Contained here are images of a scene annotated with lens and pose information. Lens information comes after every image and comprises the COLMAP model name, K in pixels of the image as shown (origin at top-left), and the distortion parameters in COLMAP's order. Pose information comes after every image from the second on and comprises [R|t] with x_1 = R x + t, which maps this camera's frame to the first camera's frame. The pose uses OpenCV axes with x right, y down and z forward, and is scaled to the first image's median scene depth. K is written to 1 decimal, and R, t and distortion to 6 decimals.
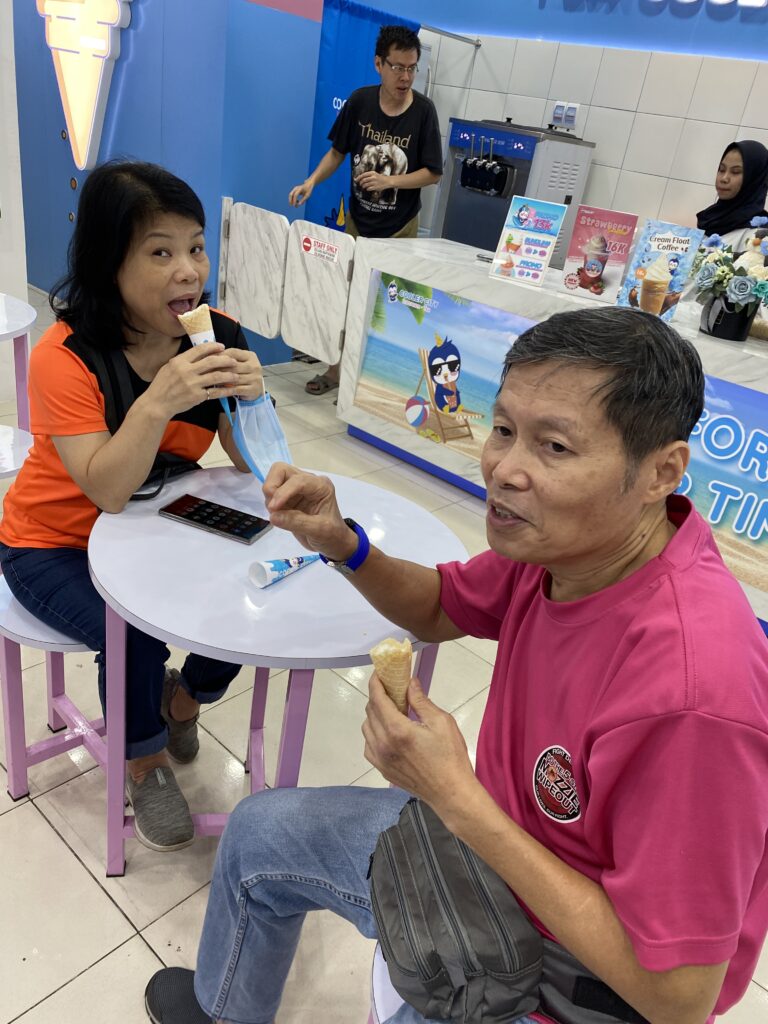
lens RADIAL K [[783.5, 0, 384.0], [0, 783.5, 512.0], [0, 0, 1]] dist [0.056680, -0.037959]
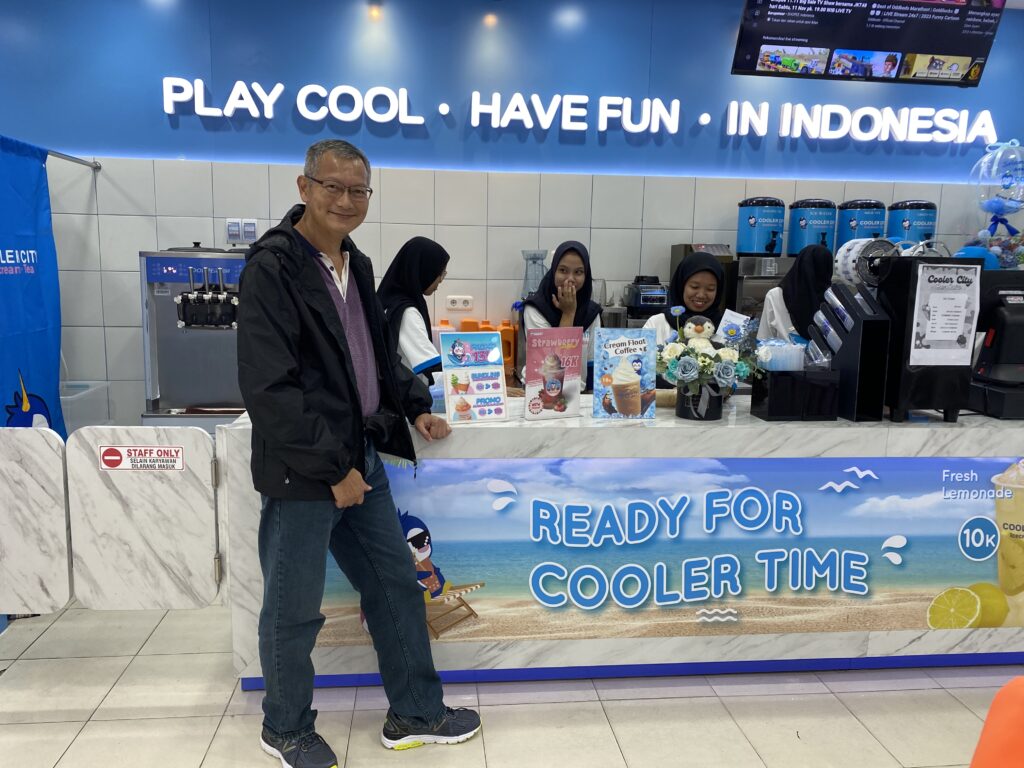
lens RADIAL K [[783.5, 0, 512.0], [0, 783.5, 384.0], [0, 0, 1]] dist [0.056680, -0.037959]
pose [[0.677478, -0.257653, 0.688940, -0.388876], [0.407247, 0.911369, -0.059633, -0.272192], [-0.612514, 0.320969, 0.722361, 0.362582]]
